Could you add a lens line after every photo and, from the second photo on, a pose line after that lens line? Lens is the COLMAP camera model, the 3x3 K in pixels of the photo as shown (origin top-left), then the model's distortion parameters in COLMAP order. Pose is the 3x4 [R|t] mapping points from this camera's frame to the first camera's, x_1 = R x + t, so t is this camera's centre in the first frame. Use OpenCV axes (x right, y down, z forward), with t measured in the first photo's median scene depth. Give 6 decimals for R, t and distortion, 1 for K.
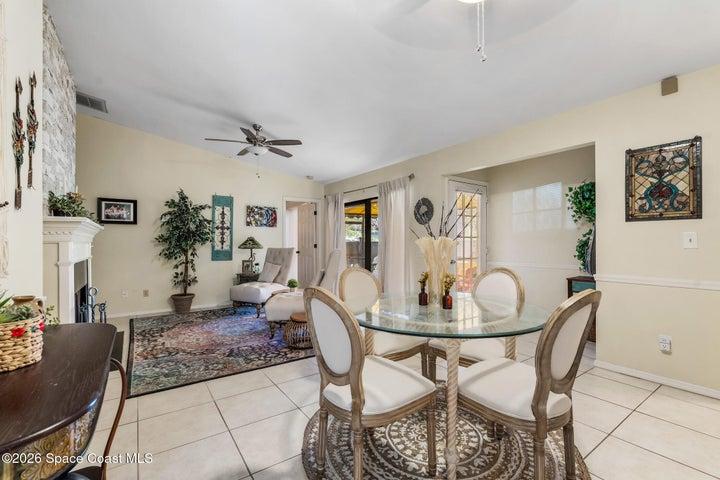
lens RADIAL K [[327.7, 0, 364.4], [0, 327.7, 251.2], [0, 0, 1]] dist [-0.000865, 0.000003]
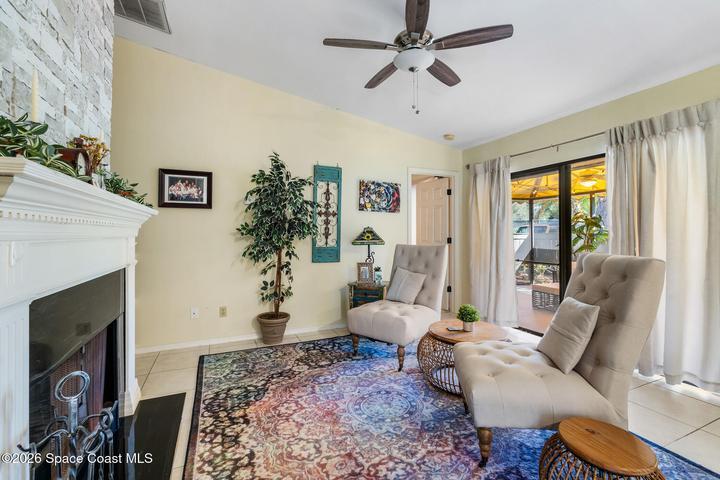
lens RADIAL K [[327.7, 0, 362.4], [0, 327.7, 236.7], [0, 0, 1]] dist [-0.000865, 0.000003]
pose [[0.980581, 0.004275, -0.196066, -0.251513], [-0.006677, 0.999911, -0.011592, -0.018426], [0.195999, 0.012676, 0.980522, 0.388655]]
